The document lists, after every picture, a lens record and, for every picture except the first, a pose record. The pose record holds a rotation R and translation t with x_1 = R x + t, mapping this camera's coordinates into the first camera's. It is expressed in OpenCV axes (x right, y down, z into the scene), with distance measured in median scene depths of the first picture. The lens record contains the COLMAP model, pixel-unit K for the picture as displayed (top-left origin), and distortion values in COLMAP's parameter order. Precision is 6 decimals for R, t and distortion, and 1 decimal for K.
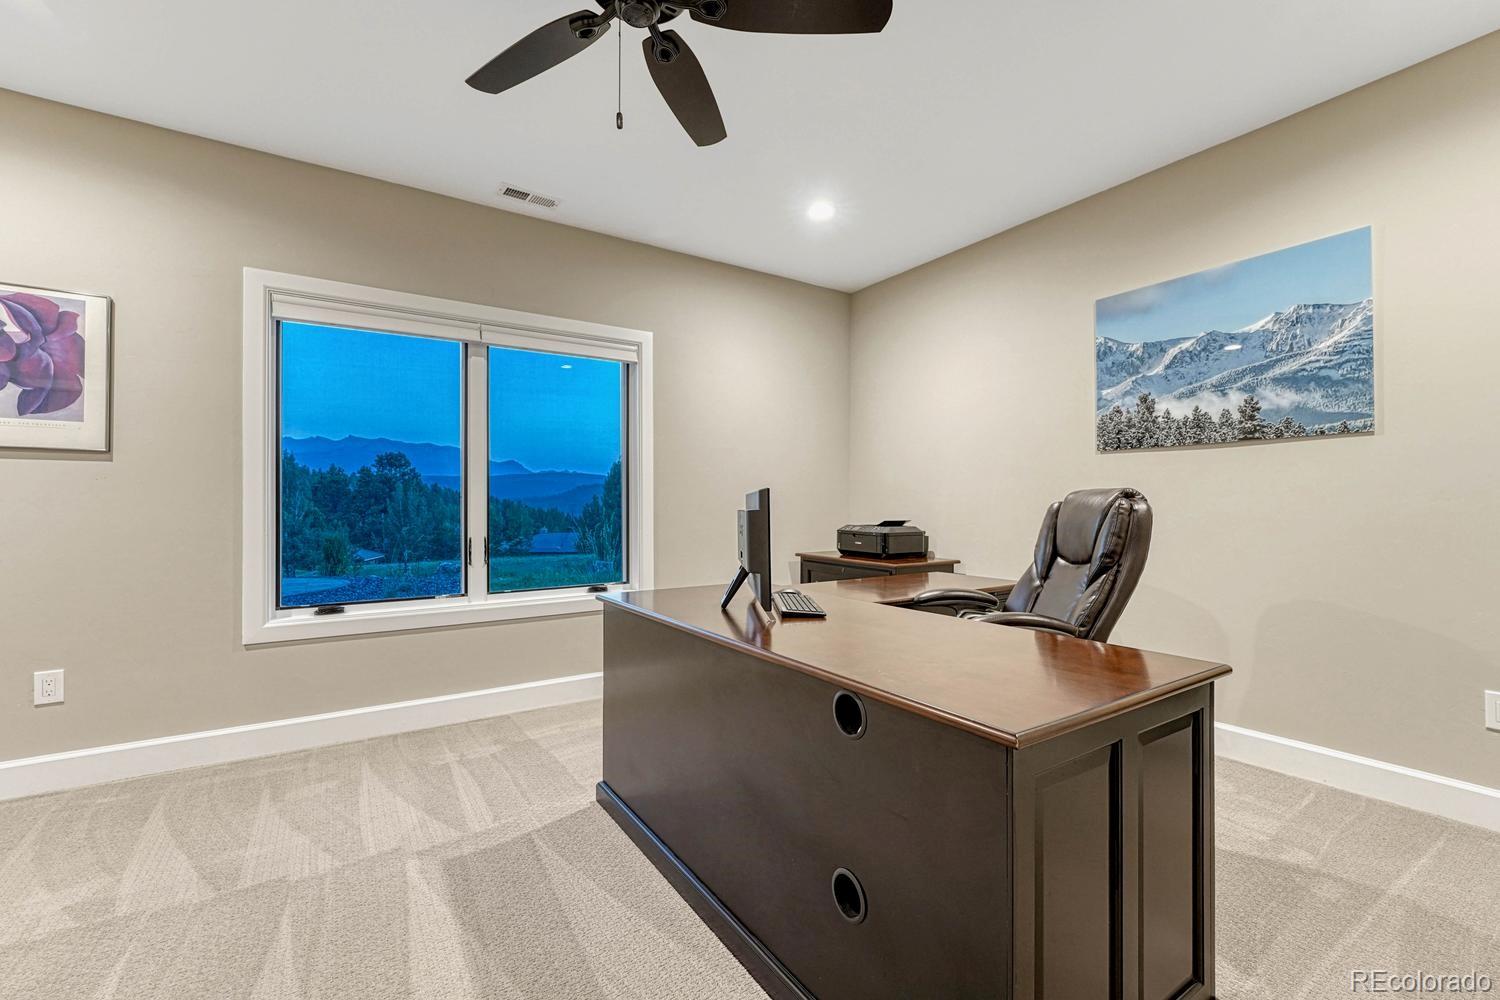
lens RADIAL K [[629.3, 0, 750.0], [0, 629.3, 500.0], [0, 0, 1]] dist [-0.004817, 0.000319]
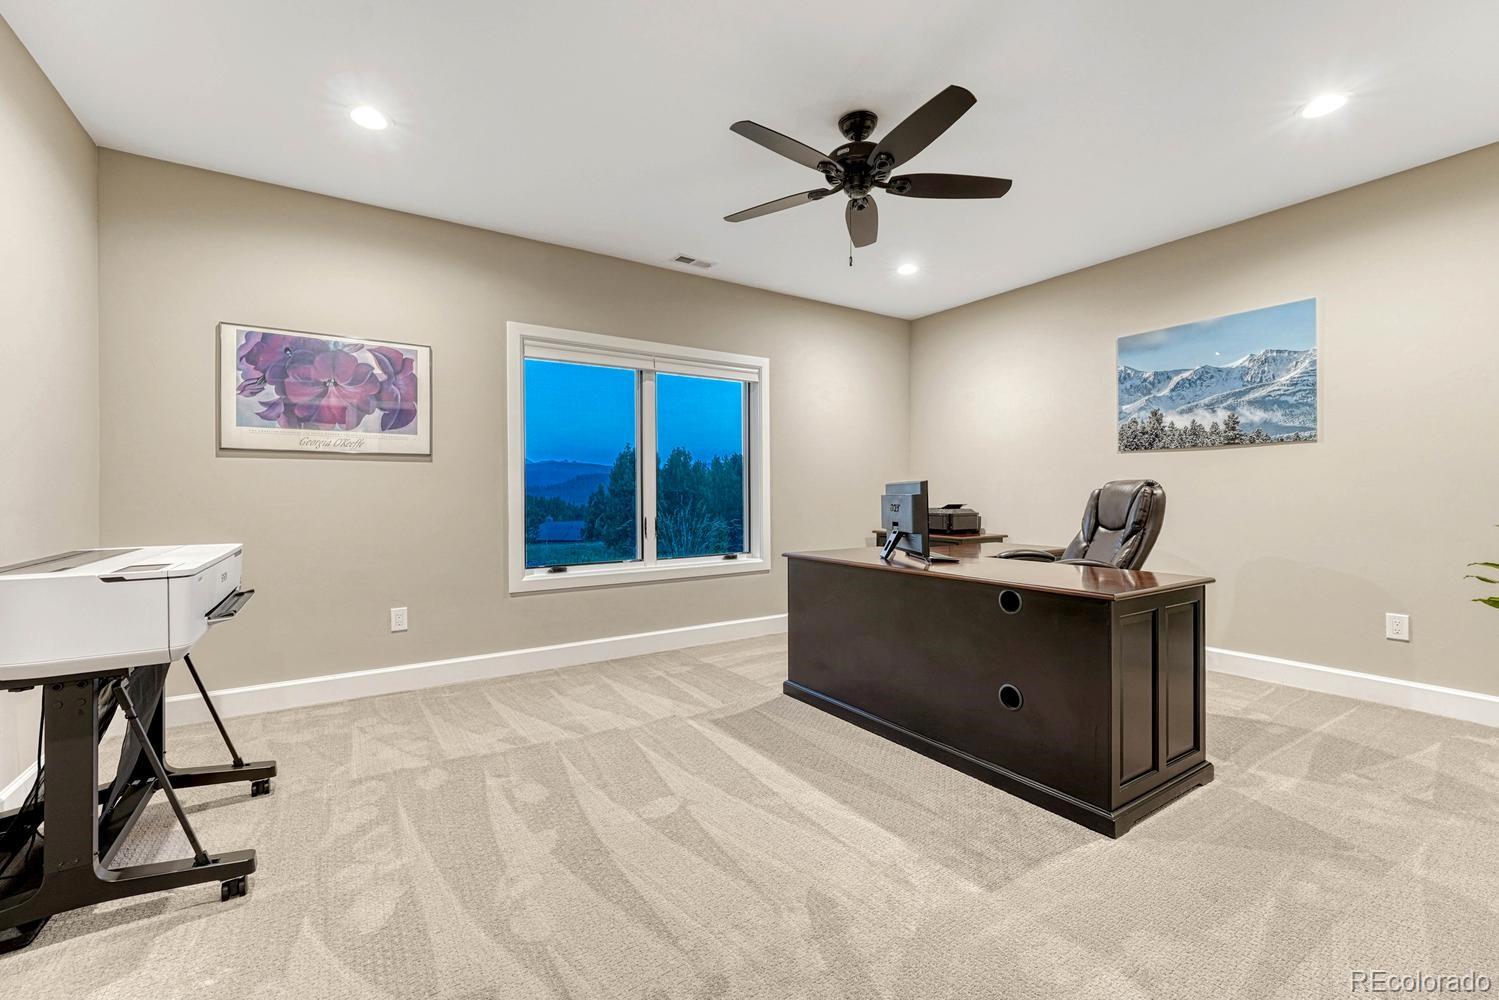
lens RADIAL K [[620.2, 0, 747.7], [0, 620.2, 495.2], [0, 0, 1]] dist [-0.000323, -0.000135]
pose [[0.999996, -0.002694, 0.000072, -0.292387], [0.002693, 0.999947, 0.009921, 0.000887], [-0.000099, -0.009920, 0.999951, -0.396024]]
